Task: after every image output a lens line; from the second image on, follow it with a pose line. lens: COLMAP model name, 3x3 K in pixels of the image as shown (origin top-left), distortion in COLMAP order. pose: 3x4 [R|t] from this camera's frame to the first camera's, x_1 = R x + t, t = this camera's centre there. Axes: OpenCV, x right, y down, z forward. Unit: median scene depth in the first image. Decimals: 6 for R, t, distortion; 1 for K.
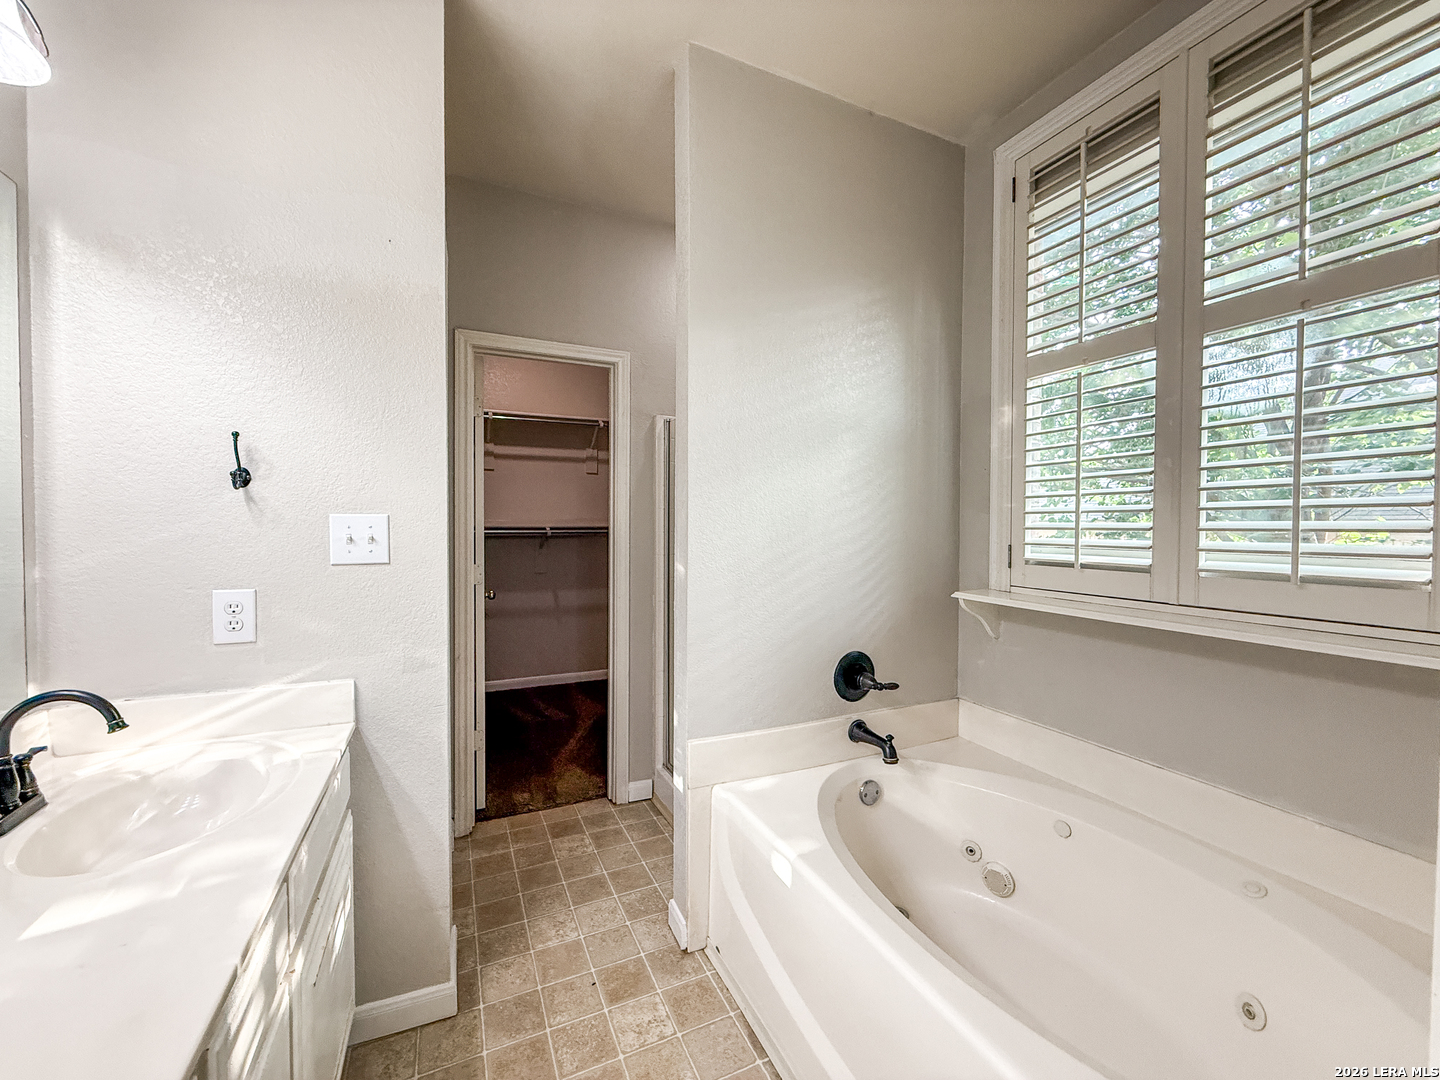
lens RADIAL K [[575.7, 0, 716.3], [0, 575.7, 538.7], [0, 0, 1]] dist [0.001361, -0.000682]
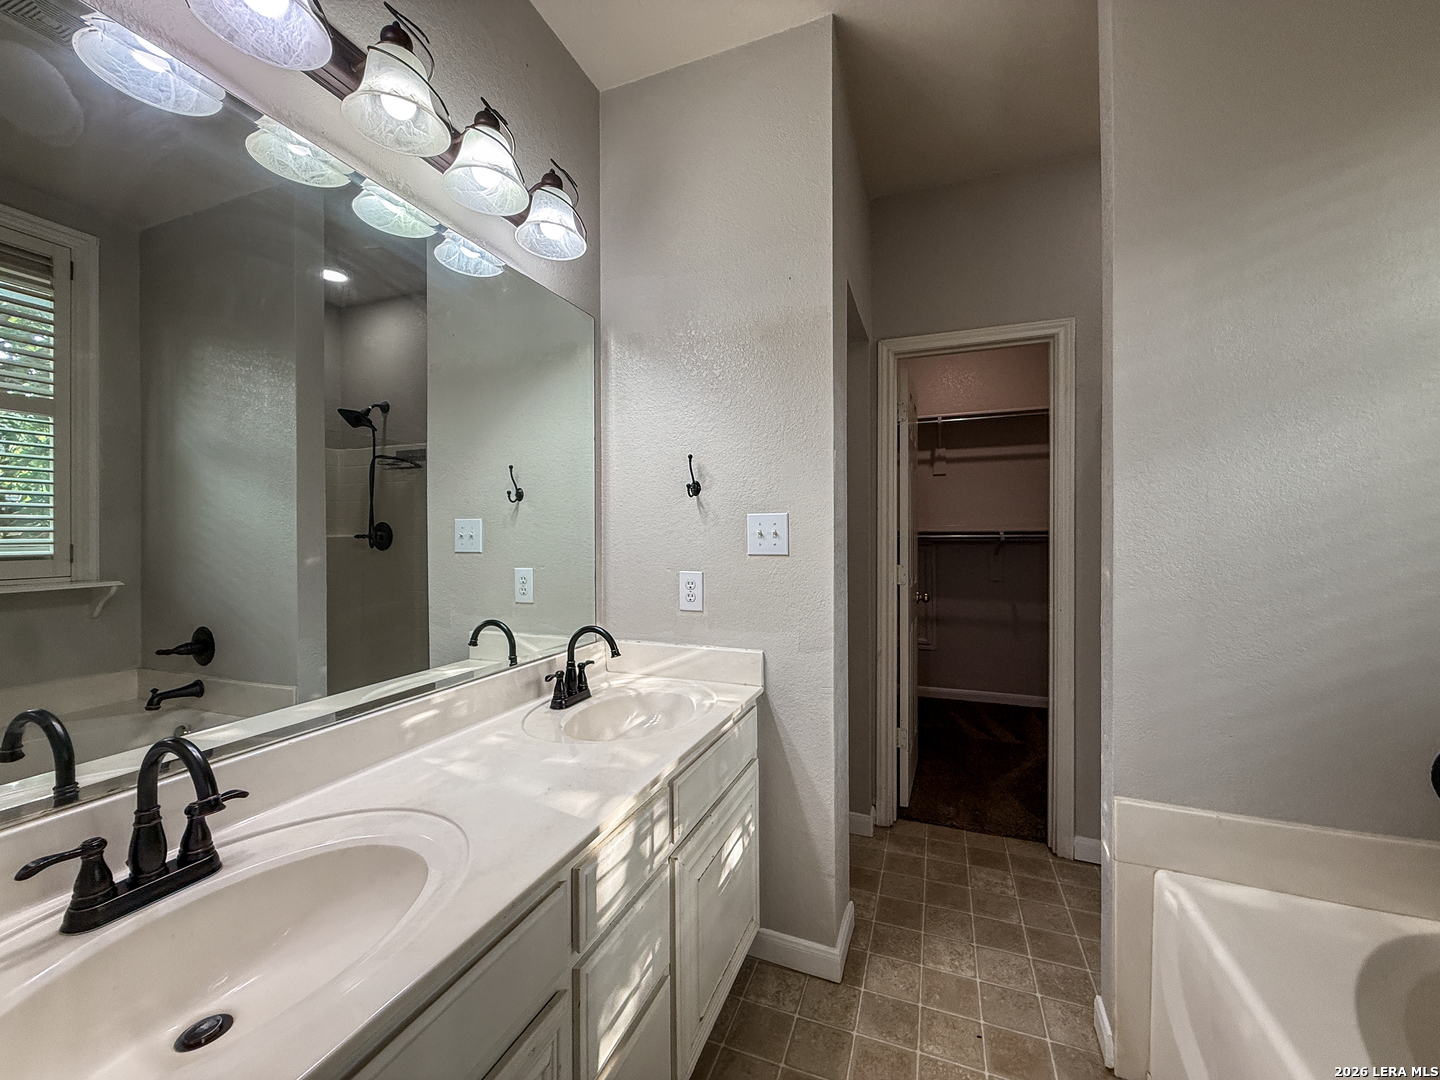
lens RADIAL K [[575.7, 0, 717.8], [0, 575.7, 538.1], [0, 0, 1]] dist [0.001361, -0.000682]
pose [[0.694787, -0.002636, -0.719211, 0.135390], [-0.011447, 0.999826, -0.014723, 0.021994], [0.719124, 0.018462, 0.694636, 0.074872]]
